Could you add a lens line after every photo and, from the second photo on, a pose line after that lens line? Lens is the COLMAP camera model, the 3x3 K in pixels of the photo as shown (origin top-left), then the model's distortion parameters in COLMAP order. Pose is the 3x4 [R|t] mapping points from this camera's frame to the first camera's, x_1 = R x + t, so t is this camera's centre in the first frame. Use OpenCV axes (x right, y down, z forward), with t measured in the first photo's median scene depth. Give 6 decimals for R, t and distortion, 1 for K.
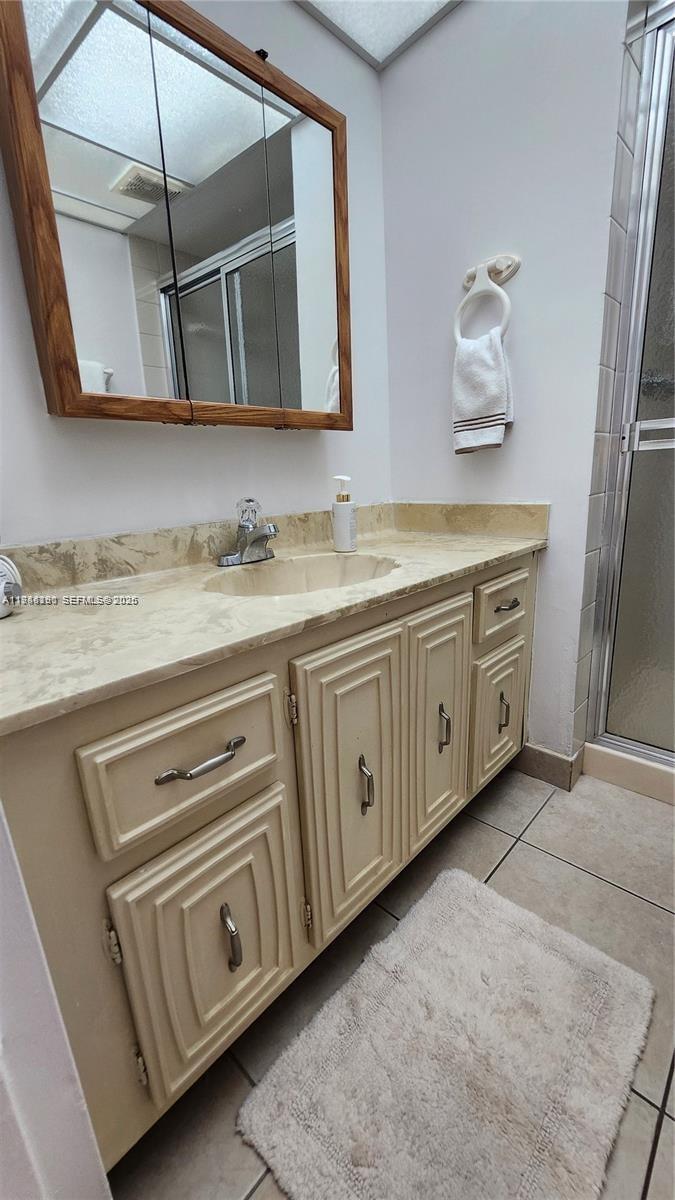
lens RADIAL K [[469.8, 0, 334.6], [0, 469.8, 595.5], [0, 0, 1]] dist [0.001585, -0.000010]
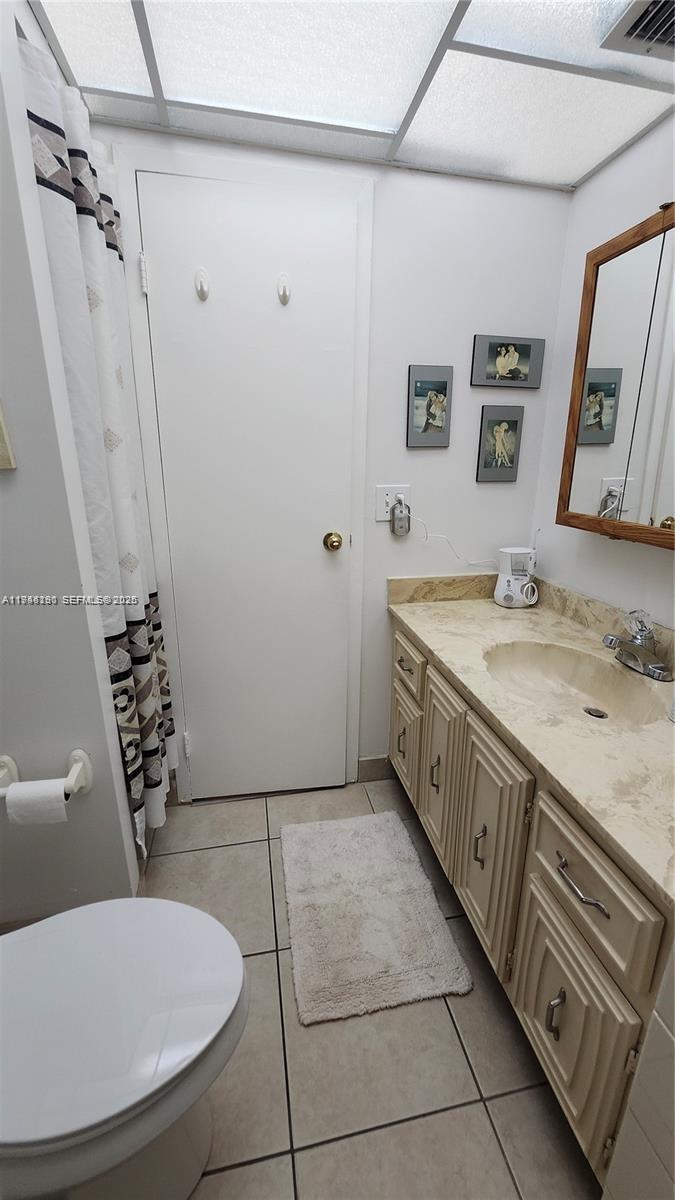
lens RADIAL K [[479.6, 0, 345.8], [0, 479.6, 593.5], [0, 0, 1]] dist [-0.008149, -0.000261]
pose [[-0.560736, 0.269355, -0.782958, 0.911270], [-0.185339, 0.880782, 0.435744, -0.529511], [0.806985, 0.389450, -0.443964, 0.847464]]
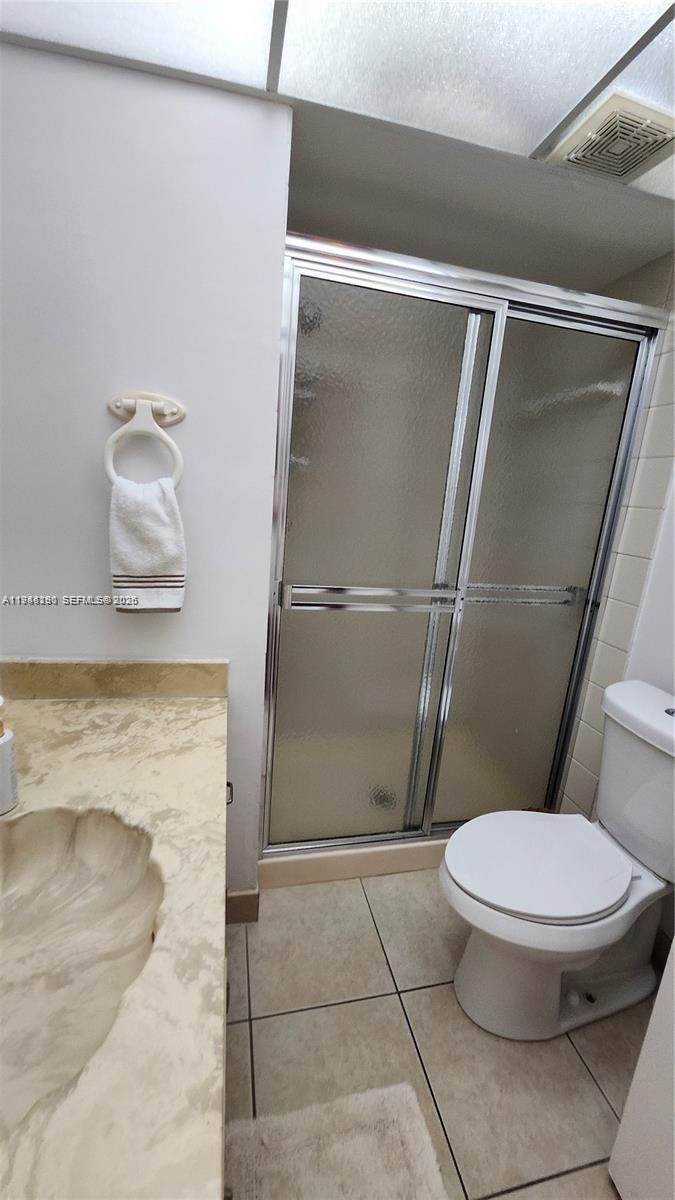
lens RADIAL K [[479.6, 0, 345.8], [0, 479.6, 593.5], [0, 0, 1]] dist [-0.008149, -0.000261]
pose [[0.528302, -0.093581, 0.843884, -0.243351], [0.106272, 0.993379, 0.043630, -0.365834], [-0.842380, 0.066631, 0.534749, 0.270785]]
